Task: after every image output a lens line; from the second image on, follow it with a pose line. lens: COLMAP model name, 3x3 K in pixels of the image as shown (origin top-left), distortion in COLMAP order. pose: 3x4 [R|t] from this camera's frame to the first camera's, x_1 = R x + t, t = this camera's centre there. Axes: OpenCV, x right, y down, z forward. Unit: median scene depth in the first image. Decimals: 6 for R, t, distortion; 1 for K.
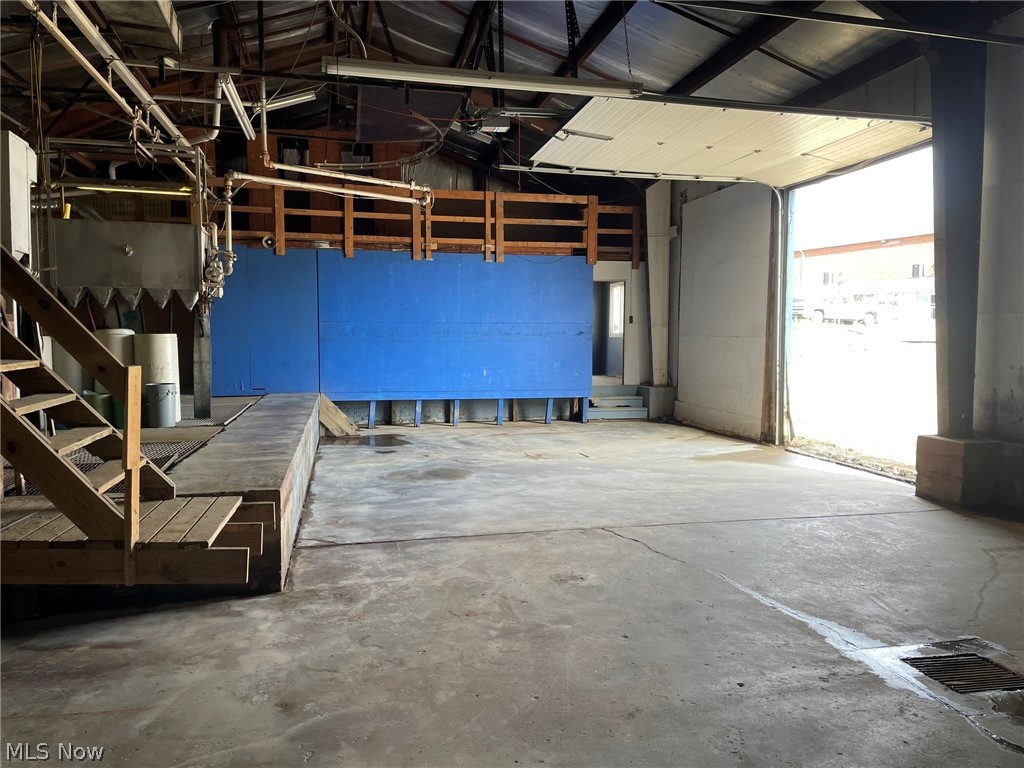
lens RADIAL K [[765.9, 0, 505.9], [0, 765.9, 384.9], [0, 0, 1]] dist [0.095731, -0.116531]
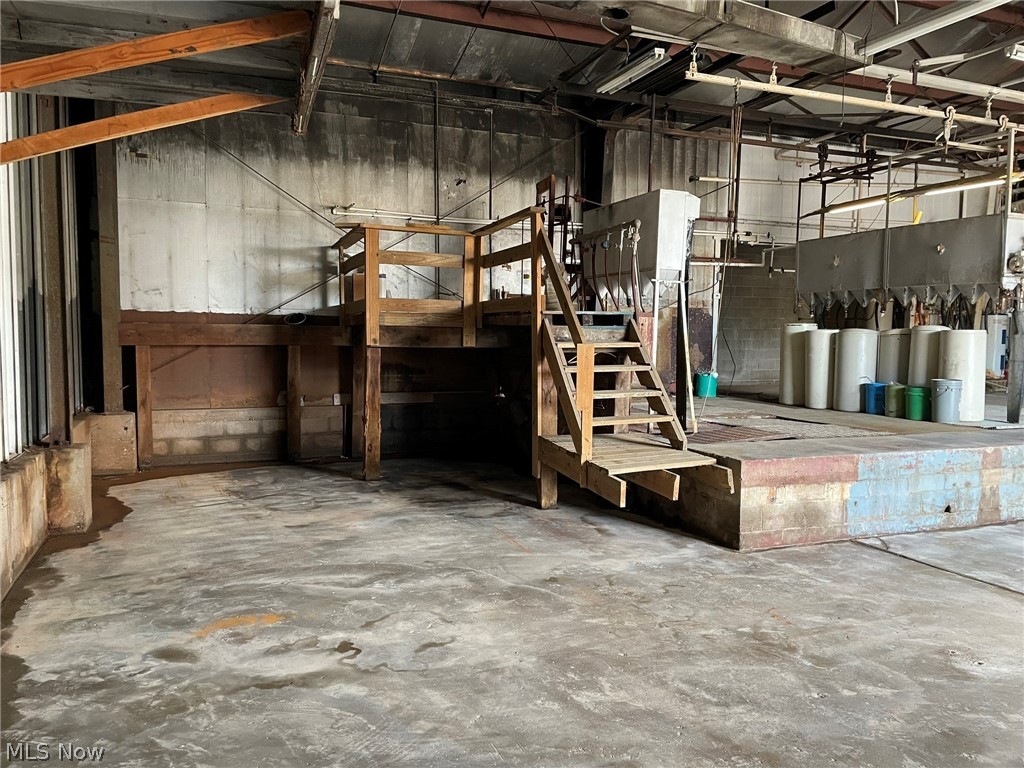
lens RADIAL K [[765.9, 0, 505.9], [0, 765.9, 384.9], [0, 0, 1]] dist [0.095731, -0.116531]
pose [[0.174106, 0.069180, -0.982294, 0.771035], [-0.077925, 0.995369, 0.056289, -0.012336], [0.981639, 0.066745, 0.178691, 0.461157]]
